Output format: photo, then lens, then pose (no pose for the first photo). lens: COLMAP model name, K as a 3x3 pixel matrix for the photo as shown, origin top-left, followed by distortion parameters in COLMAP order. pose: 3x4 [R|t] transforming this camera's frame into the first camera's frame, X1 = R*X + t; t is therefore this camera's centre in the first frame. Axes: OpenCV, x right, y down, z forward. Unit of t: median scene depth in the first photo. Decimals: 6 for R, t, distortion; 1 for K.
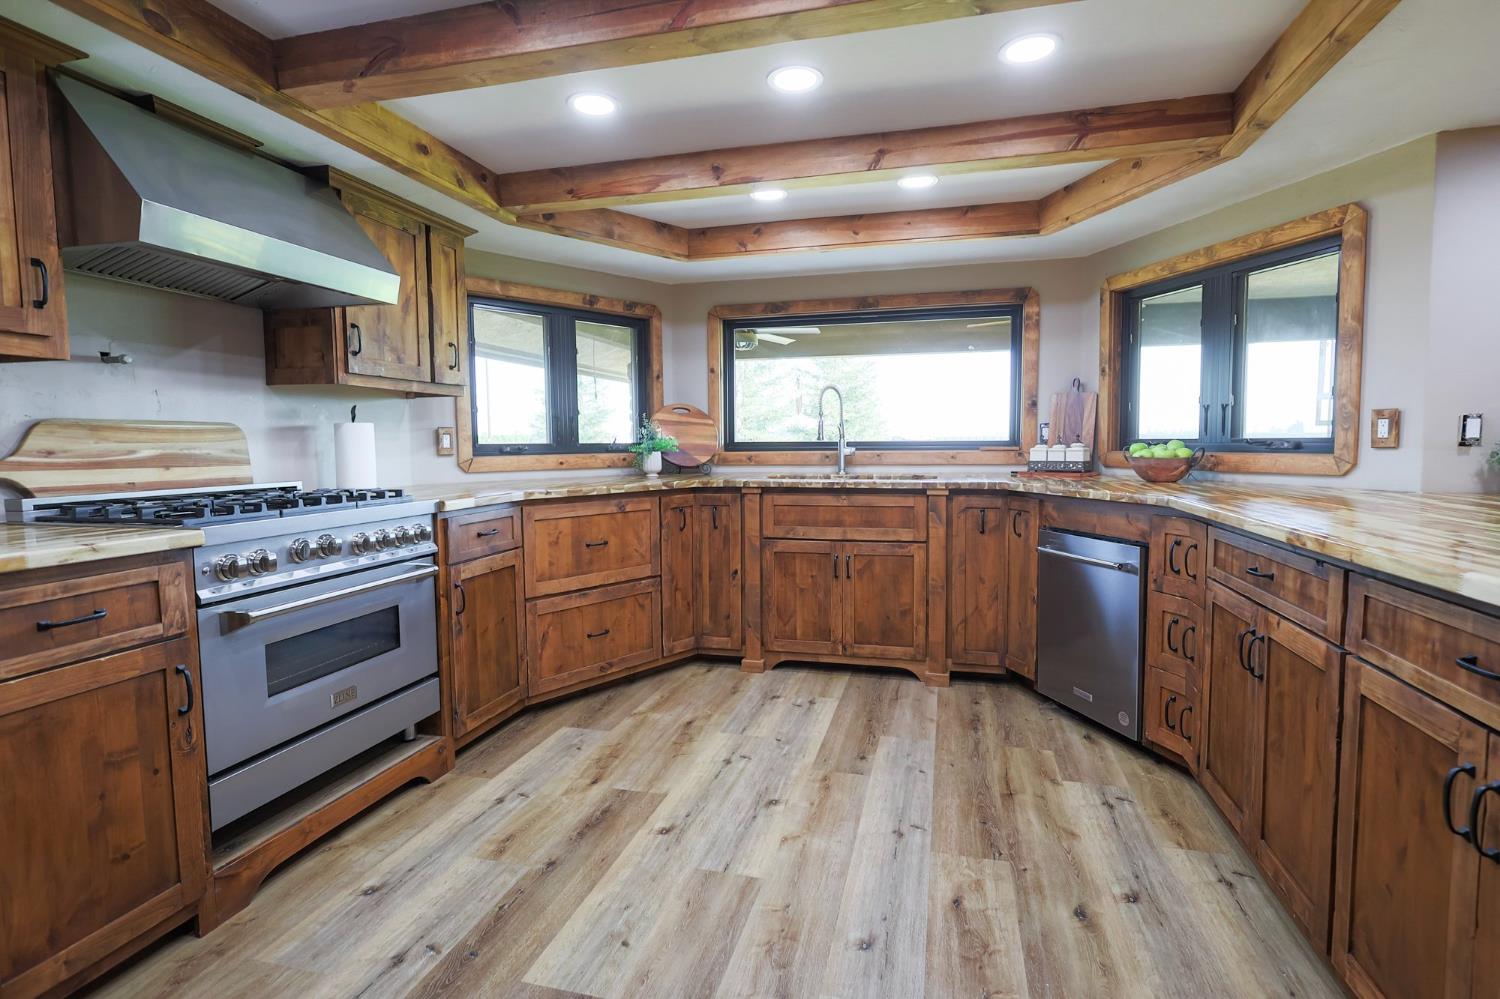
lens RADIAL K [[736.8, 0, 753.3], [0, 736.8, 494.6], [0, 0, 1]] dist [-0.001308, 0.001194]
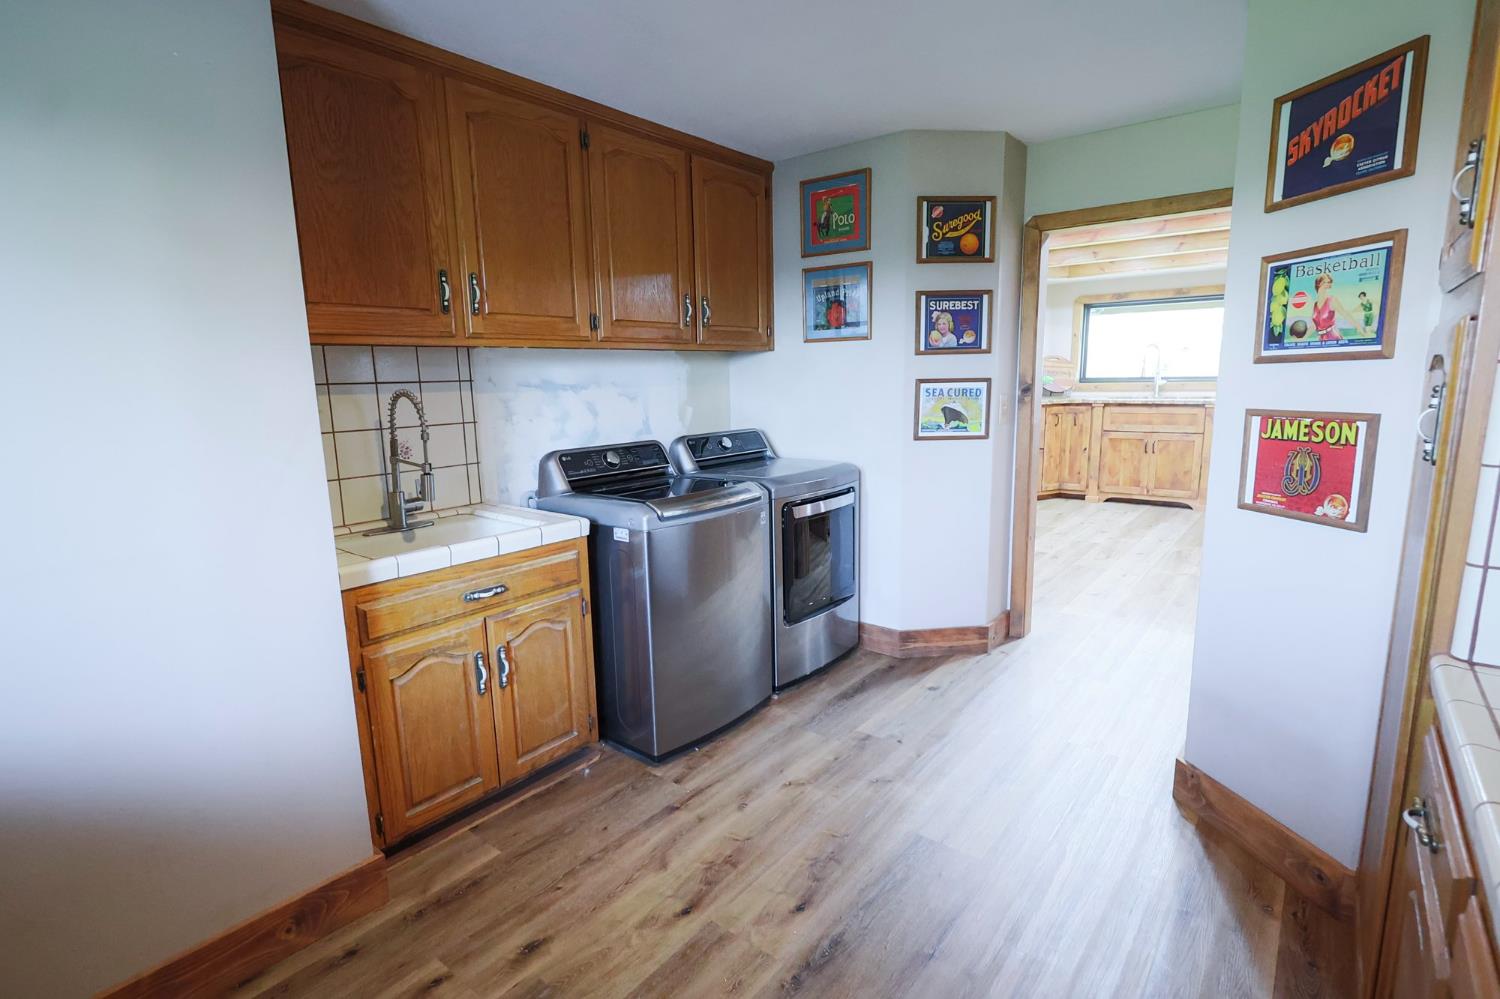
lens RADIAL K [[736.8, 0, 745.8], [0, 736.8, 505.1], [0, 0, 1]] dist [-0.001308, 0.001194]
pose [[0.914008, 0.060004, -0.401235, -0.053230], [-0.015914, 0.993543, 0.112331, 0.051192], [0.405385, -0.096286, 0.909061, -1.064733]]
